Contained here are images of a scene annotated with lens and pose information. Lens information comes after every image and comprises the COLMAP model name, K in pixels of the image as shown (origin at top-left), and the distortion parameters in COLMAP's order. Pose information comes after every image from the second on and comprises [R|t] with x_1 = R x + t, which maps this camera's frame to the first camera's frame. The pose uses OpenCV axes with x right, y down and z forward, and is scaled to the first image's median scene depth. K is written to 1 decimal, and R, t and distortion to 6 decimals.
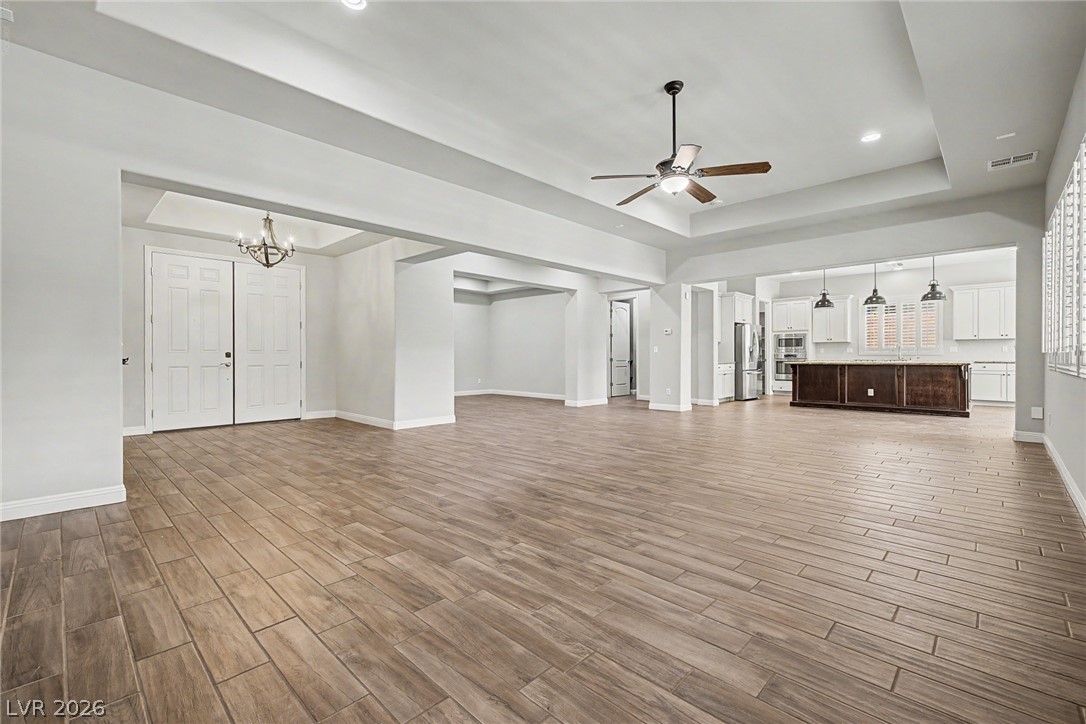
lens RADIAL K [[467.7, 0, 534.4], [0, 467.7, 358.9], [0, 0, 1]] dist [0.008015, -0.000337]
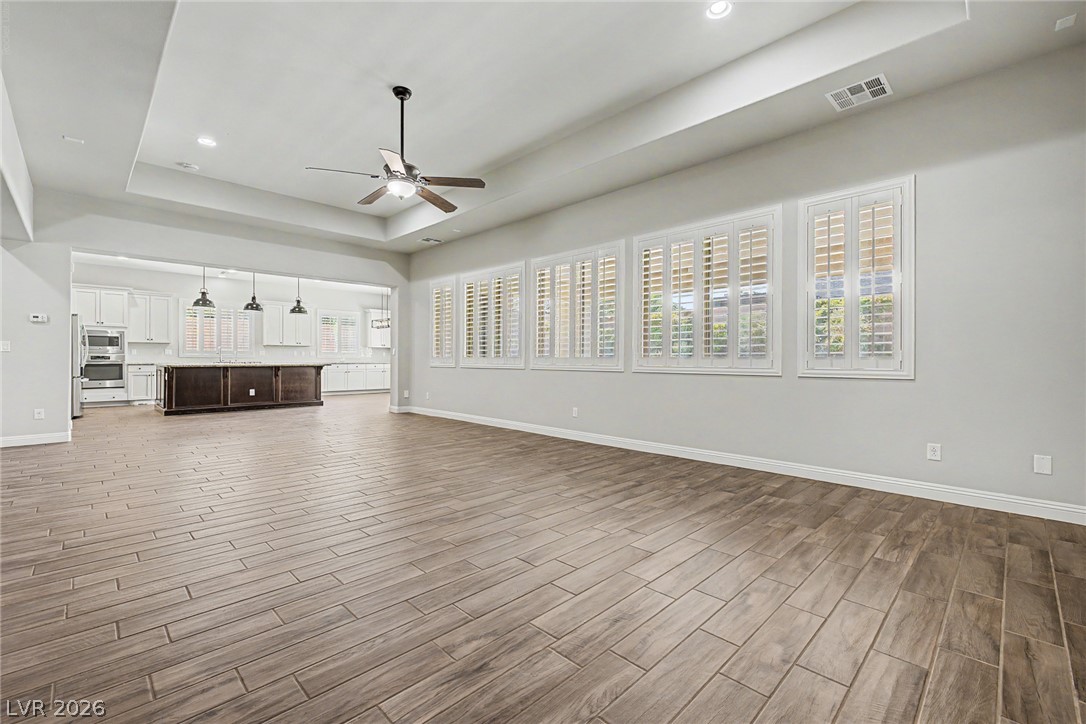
lens RADIAL K [[467.7, 0, 535.1], [0, 467.7, 362.3], [0, 0, 1]] dist [0.008015, -0.000337]
pose [[0.019193, -0.004287, 0.999807, -0.379323], [0.001485, 0.999990, 0.004259, -0.000928], [-0.999815, 0.001403, 0.019200, 0.370874]]
